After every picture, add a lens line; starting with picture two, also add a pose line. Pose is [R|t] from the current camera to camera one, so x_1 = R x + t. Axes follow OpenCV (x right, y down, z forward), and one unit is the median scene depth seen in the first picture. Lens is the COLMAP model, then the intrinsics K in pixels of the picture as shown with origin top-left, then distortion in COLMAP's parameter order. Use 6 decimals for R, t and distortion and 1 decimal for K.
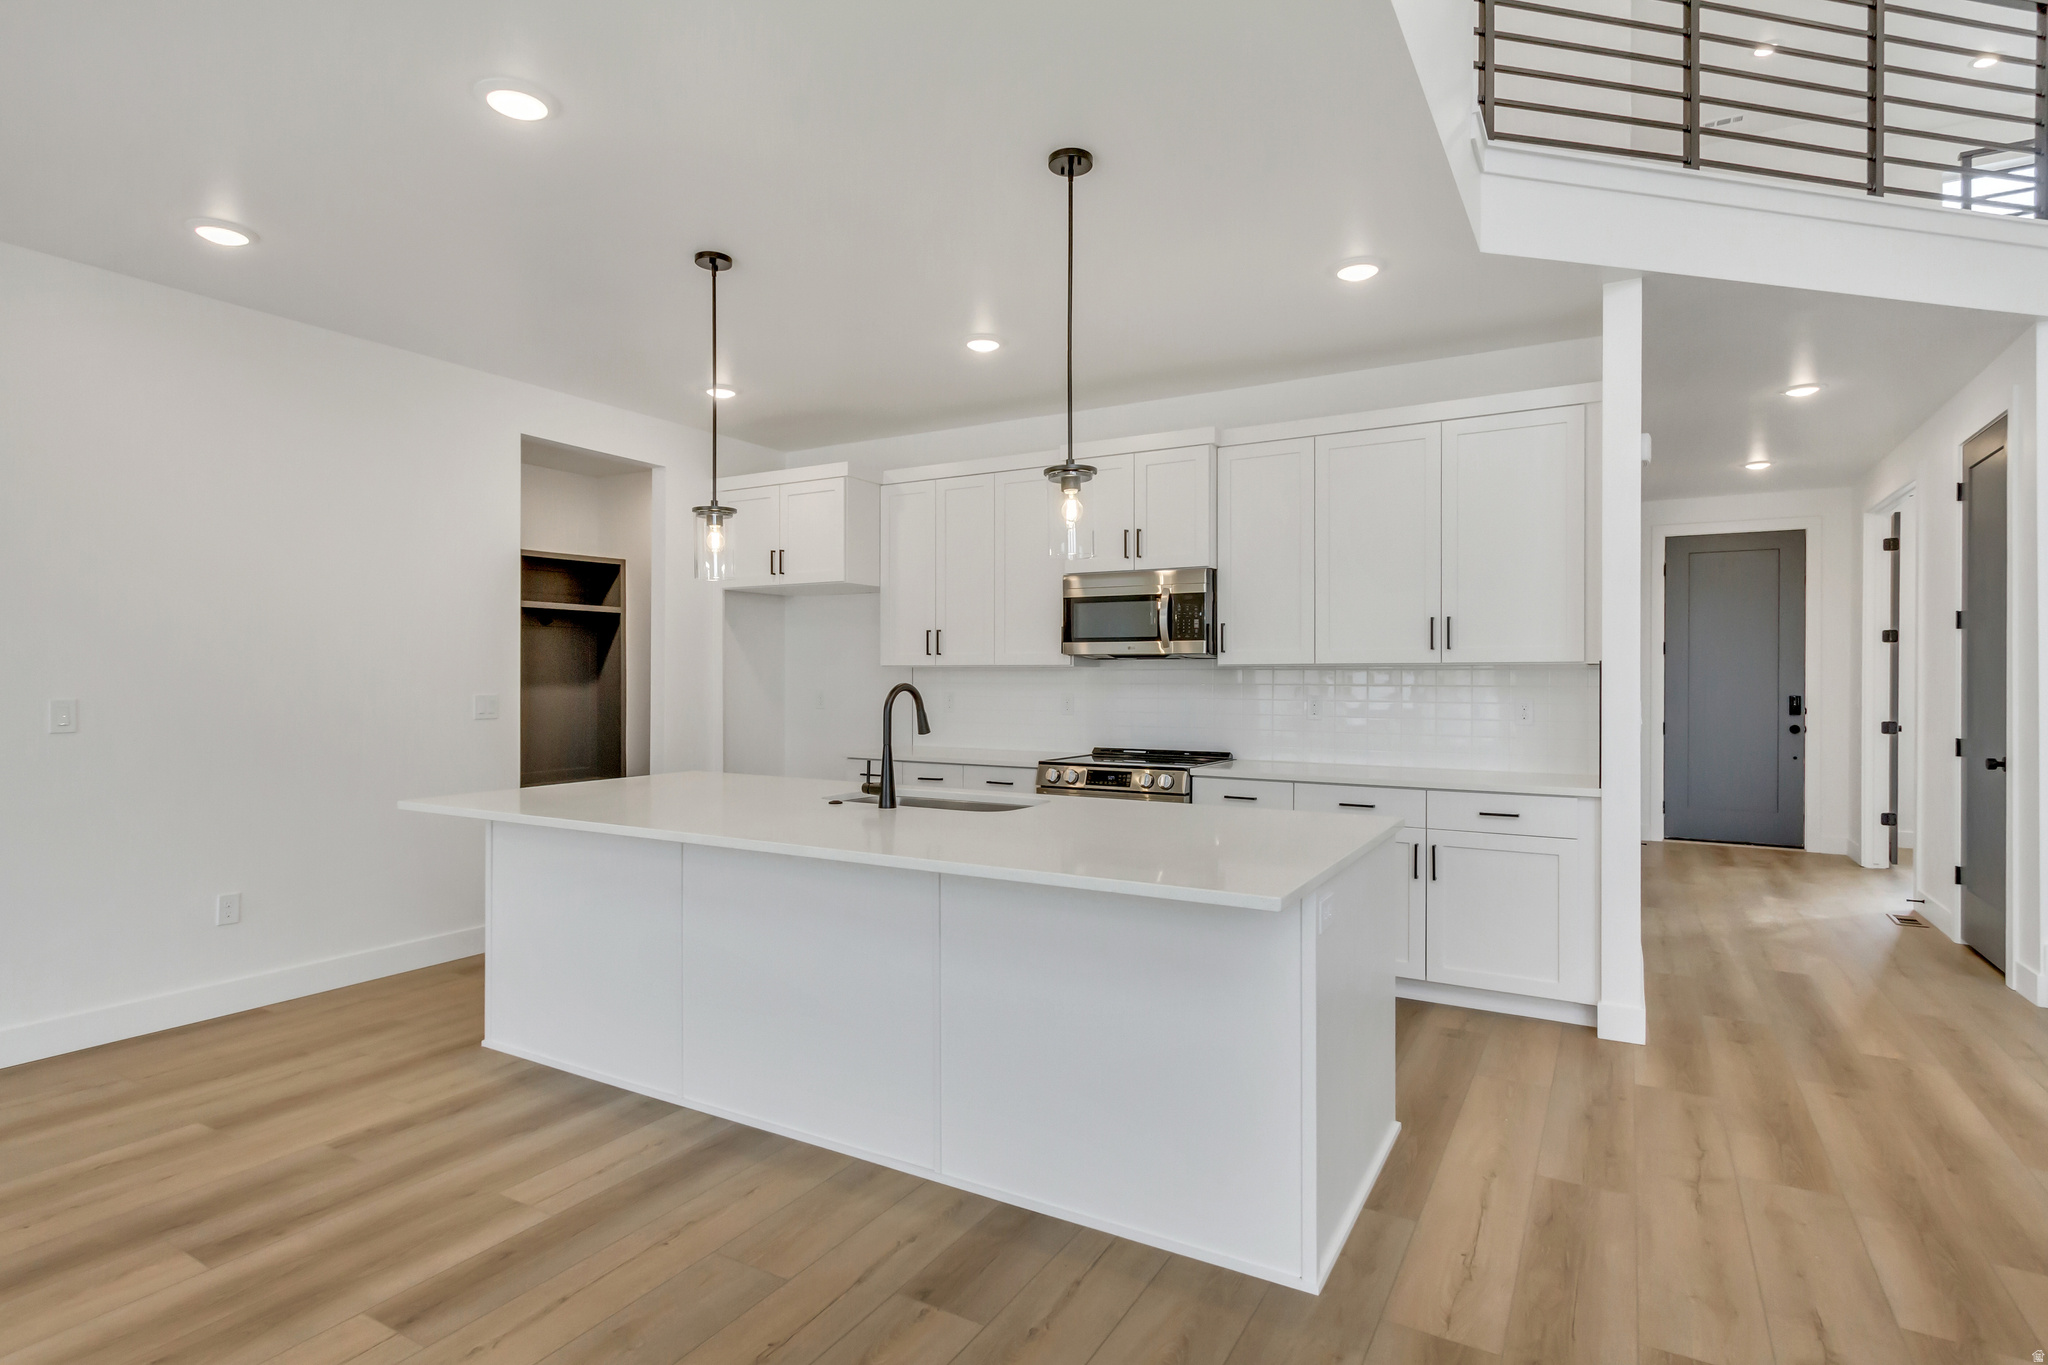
lens RADIAL K [[1040.8, 0, 1032.5], [0, 1040.8, 677.5], [0, 0, 1]] dist [0.001745, -0.001011]
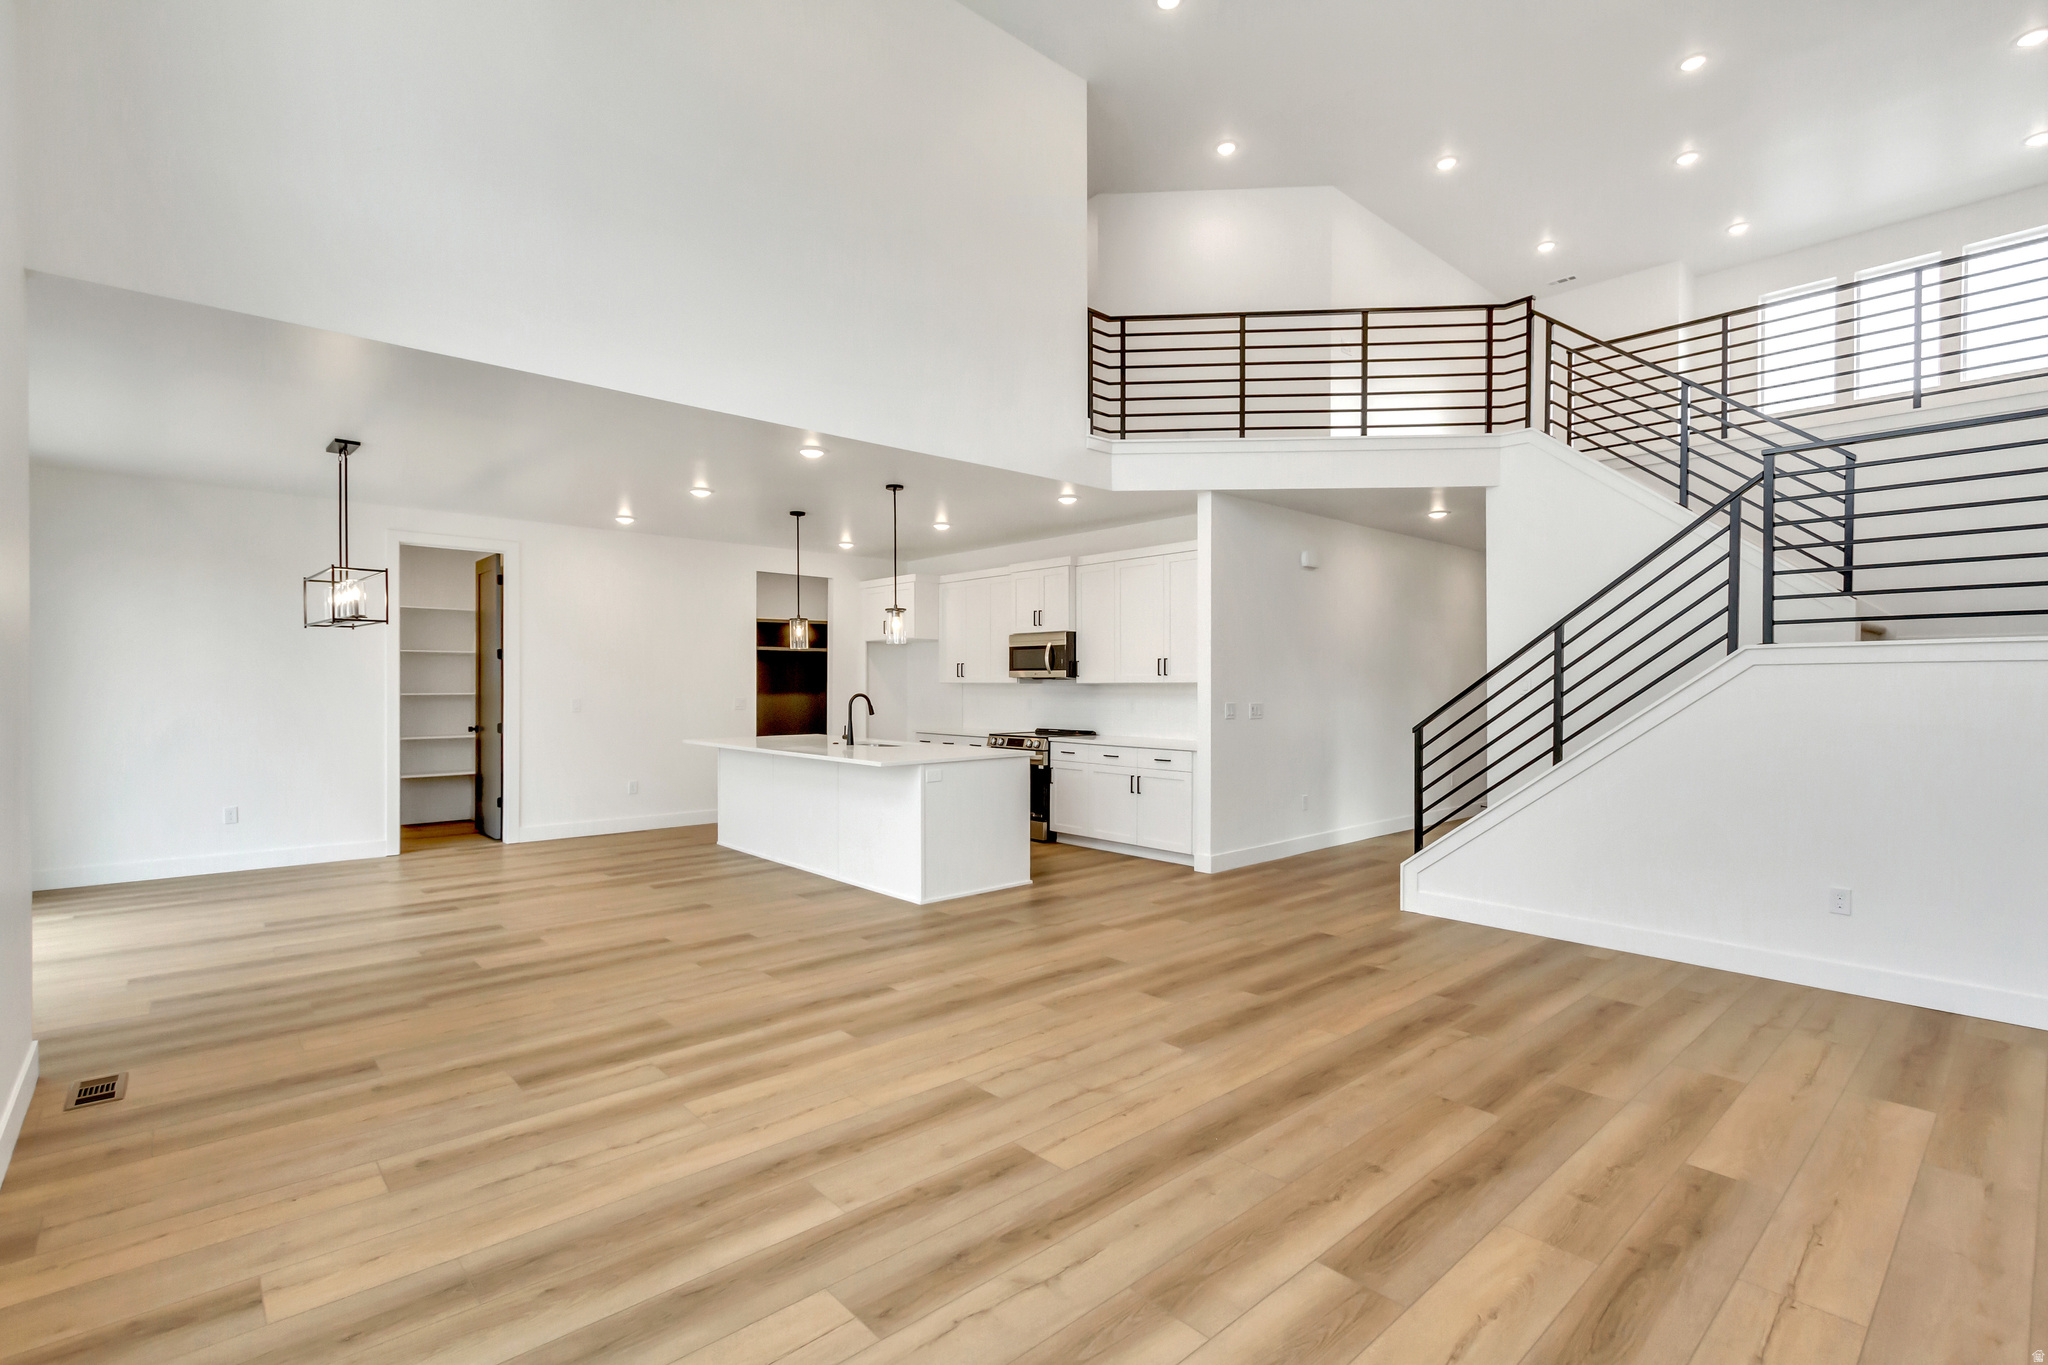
lens RADIAL K [[948.0, 0, 1028.5], [0, 948.0, 685.9], [0, 0, 1]] dist [0.000851, 0.000102]
pose [[0.952010, 0.000376, -0.306067, 0.679087], [0.000010, 0.999999, 0.001259, -0.010405], [0.306067, -0.001201, 0.952009, -0.707824]]
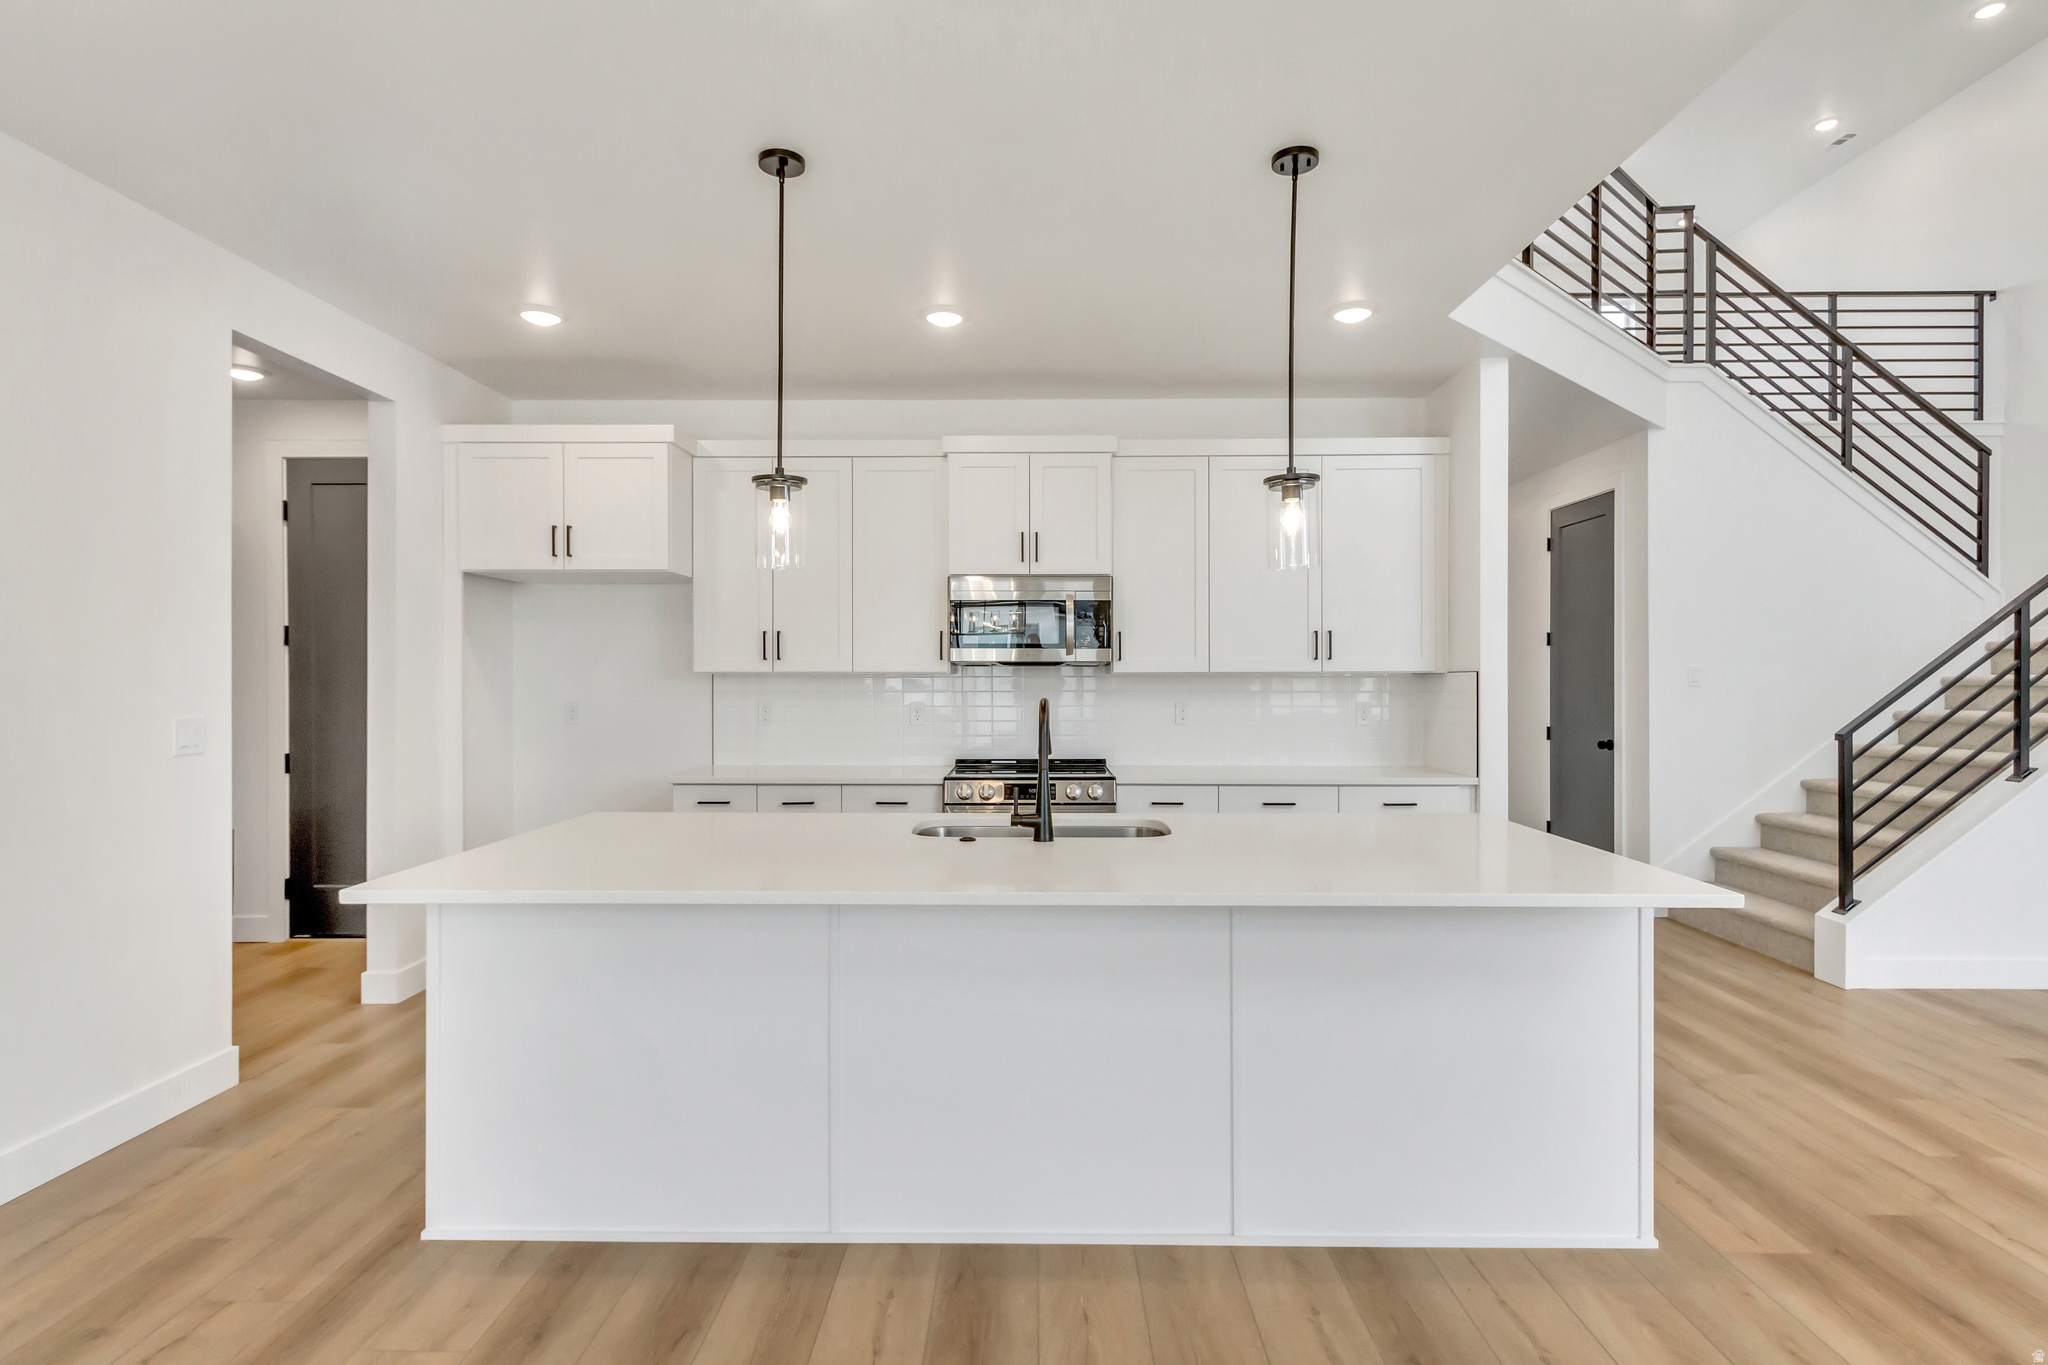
lens RADIAL K [[1040.8, 0, 1031.6], [0, 1040.8, 675.8], [0, 0, 1]] dist [0.001745, -0.001011]
pose [[0.870618, -0.000919, 0.491958, -0.425538], [0.001027, 0.999999, 0.000050, -0.010048], [-0.491958, 0.000462, 0.870619, 0.177820]]
